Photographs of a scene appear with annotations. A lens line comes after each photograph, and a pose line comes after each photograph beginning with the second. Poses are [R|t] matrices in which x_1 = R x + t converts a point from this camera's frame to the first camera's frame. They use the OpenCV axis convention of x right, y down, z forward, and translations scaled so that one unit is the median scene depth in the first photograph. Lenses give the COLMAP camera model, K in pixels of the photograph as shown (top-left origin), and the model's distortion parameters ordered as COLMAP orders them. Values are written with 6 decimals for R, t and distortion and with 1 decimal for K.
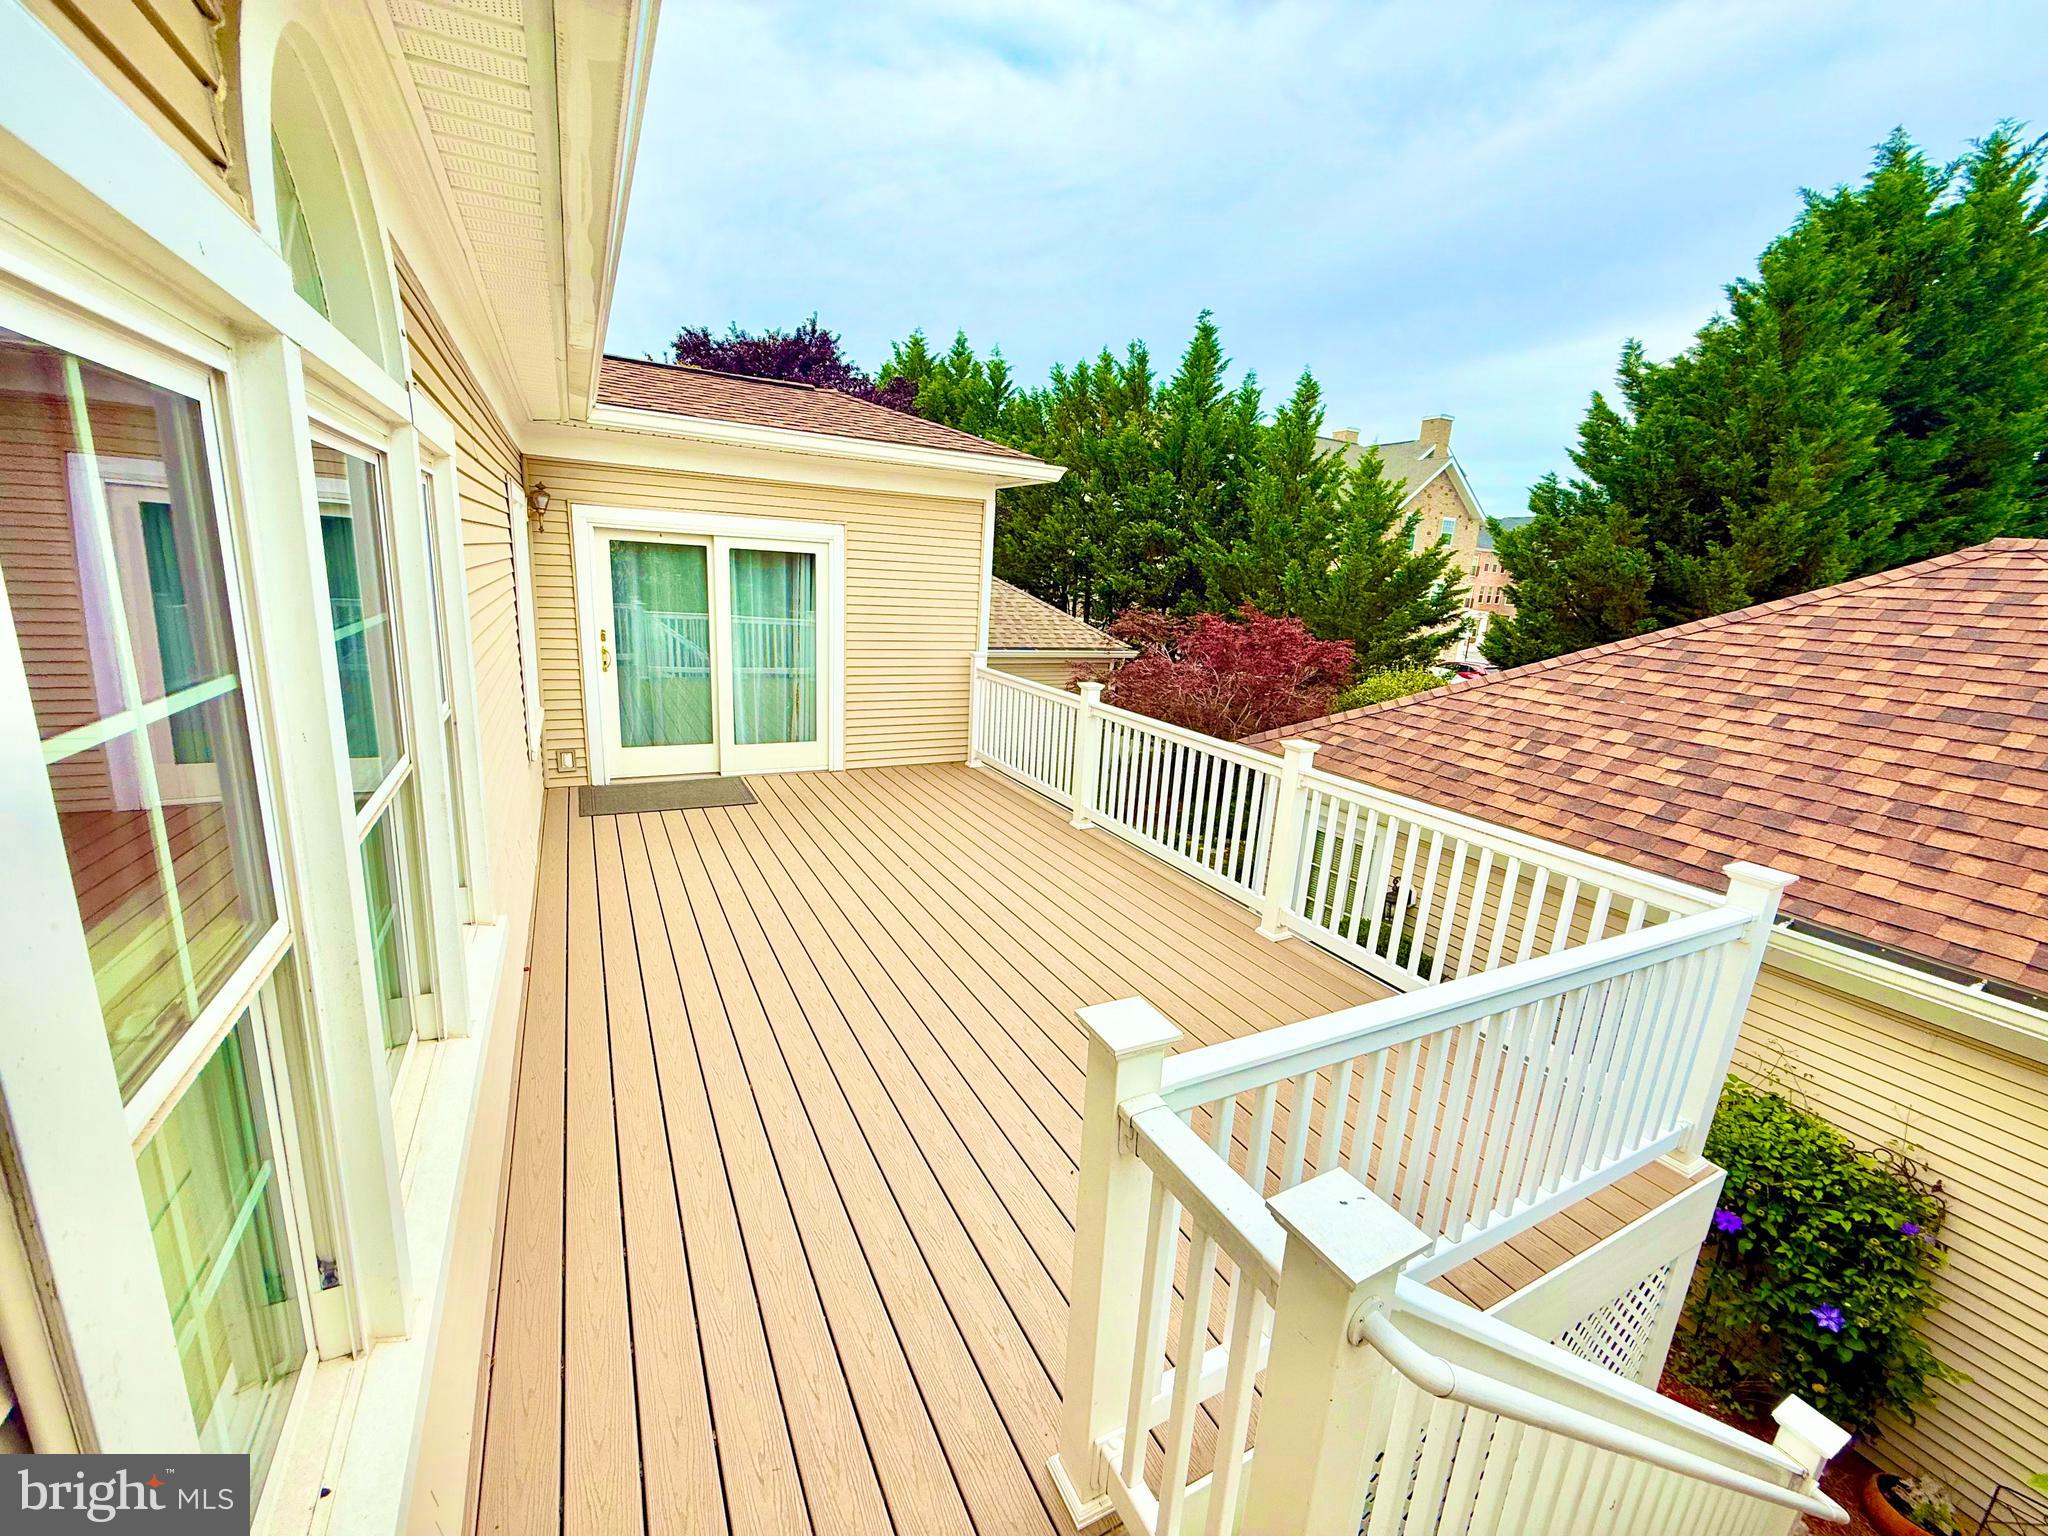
lens RADIAL K [[827.6, 0, 1025.6], [0, 827.6, 767.5], [0, 0, 1]] dist [0.000350, 0.000007]
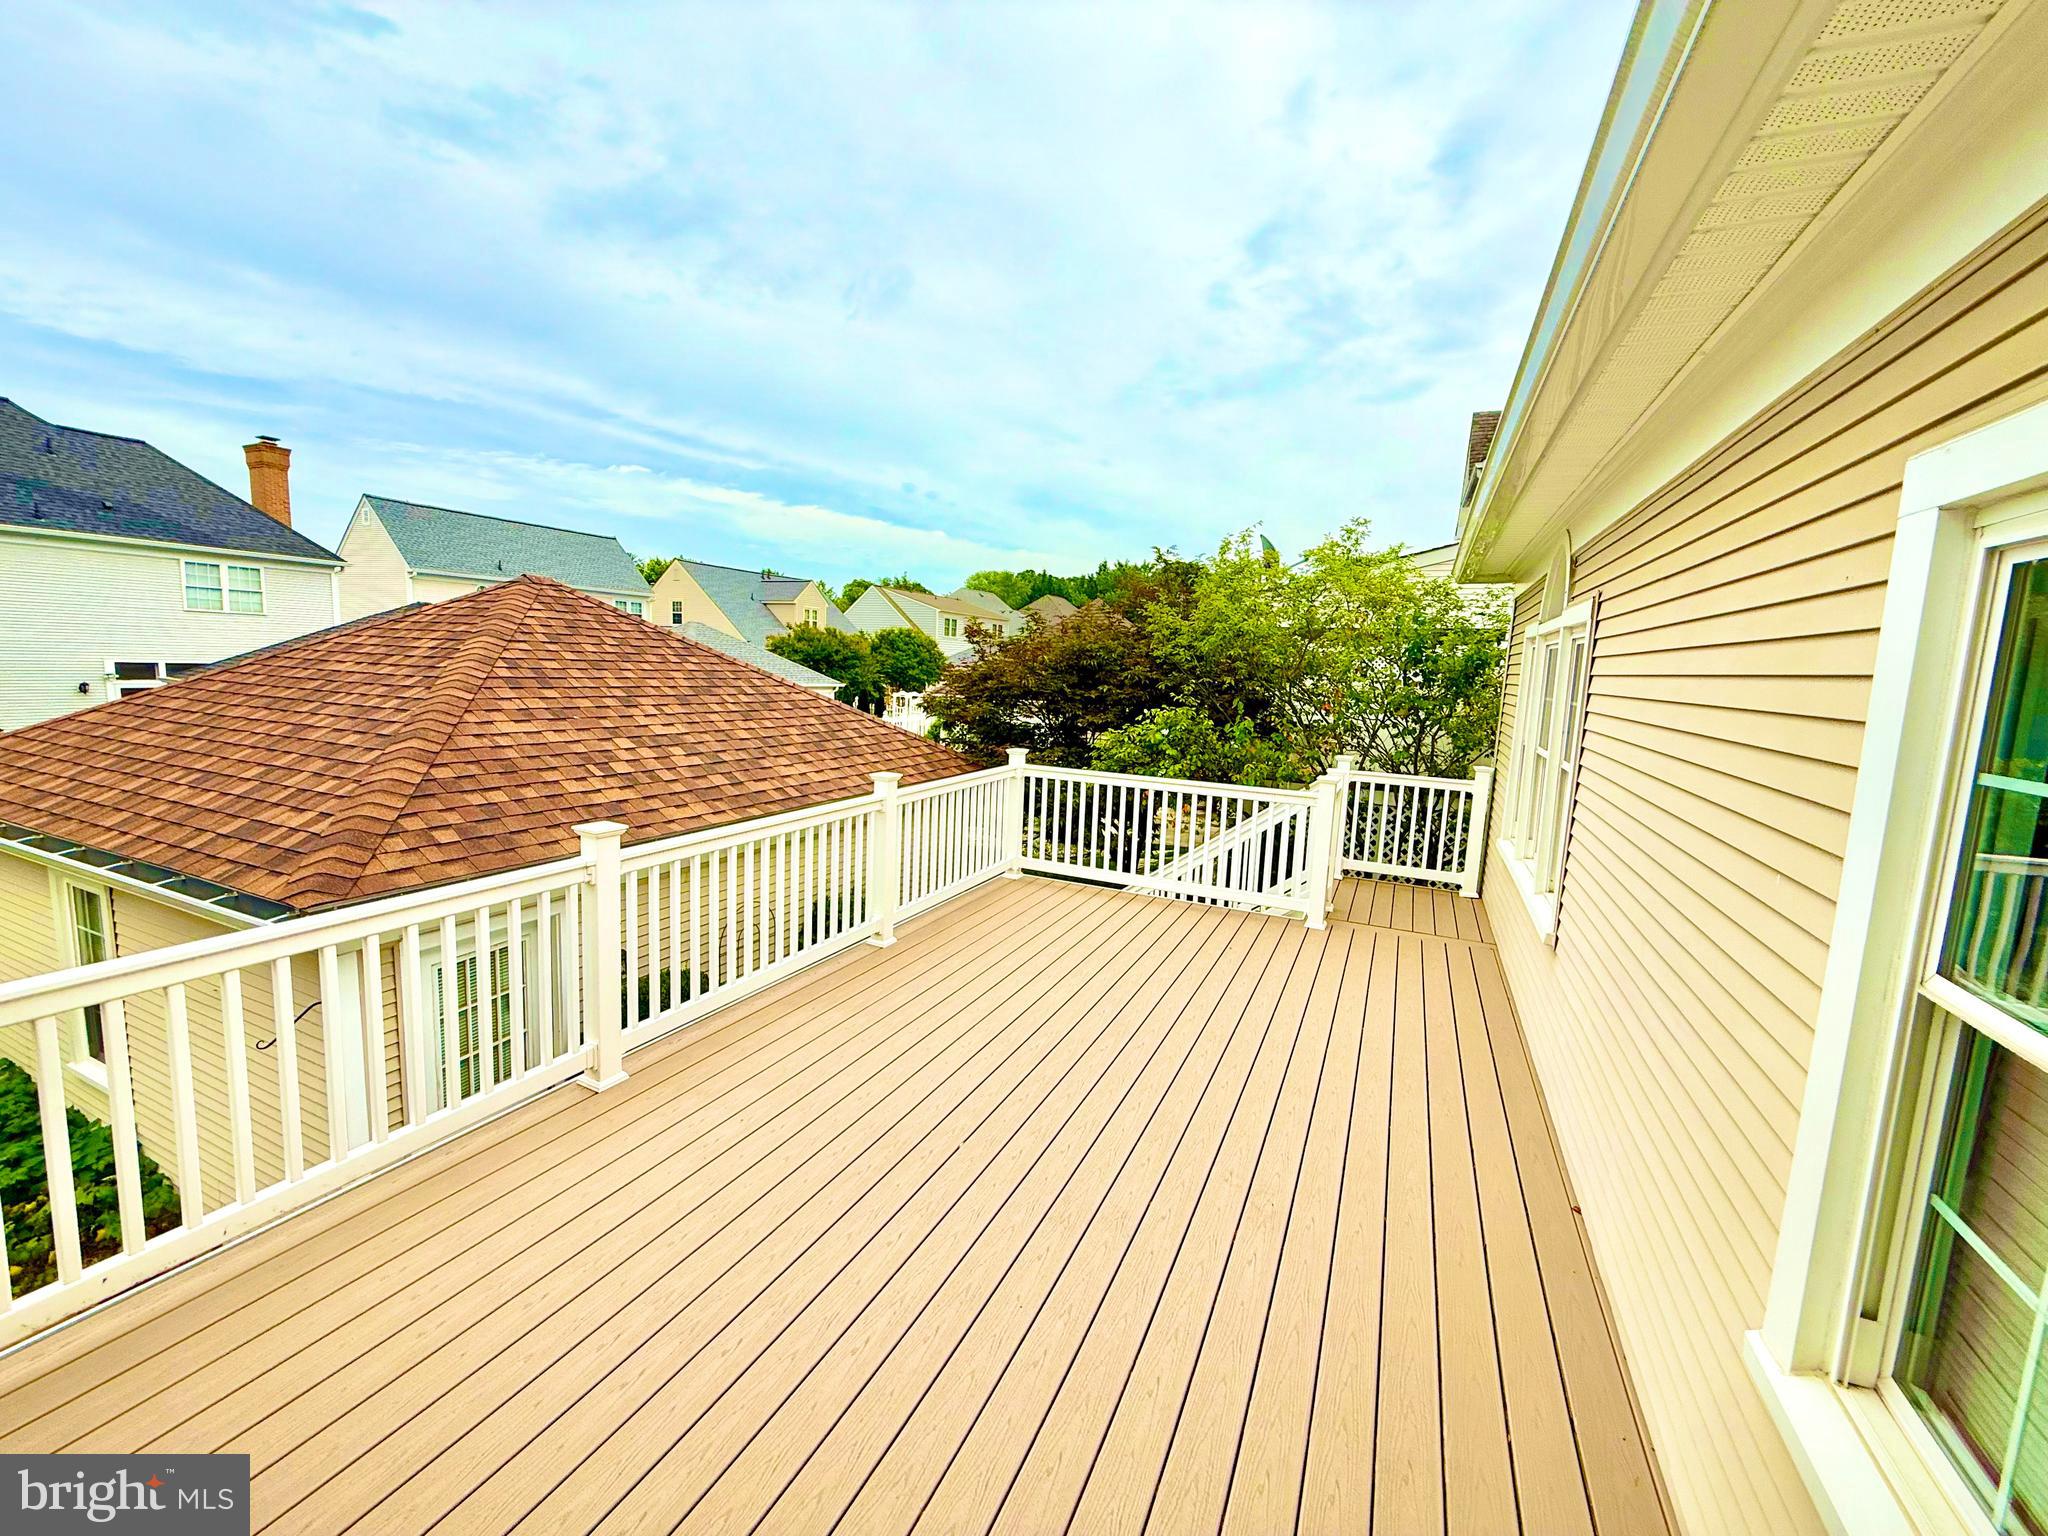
lens RADIAL K [[827.6, 0, 1026.0], [0, 827.6, 763.9], [0, 0, 1]] dist [0.000350, 0.000007]
pose [[-0.602799, -0.178014, 0.777782, -0.547588], [0.114268, 0.945486, 0.304958, -0.294075], [-0.789668, 0.272704, -0.549597, 1.150179]]
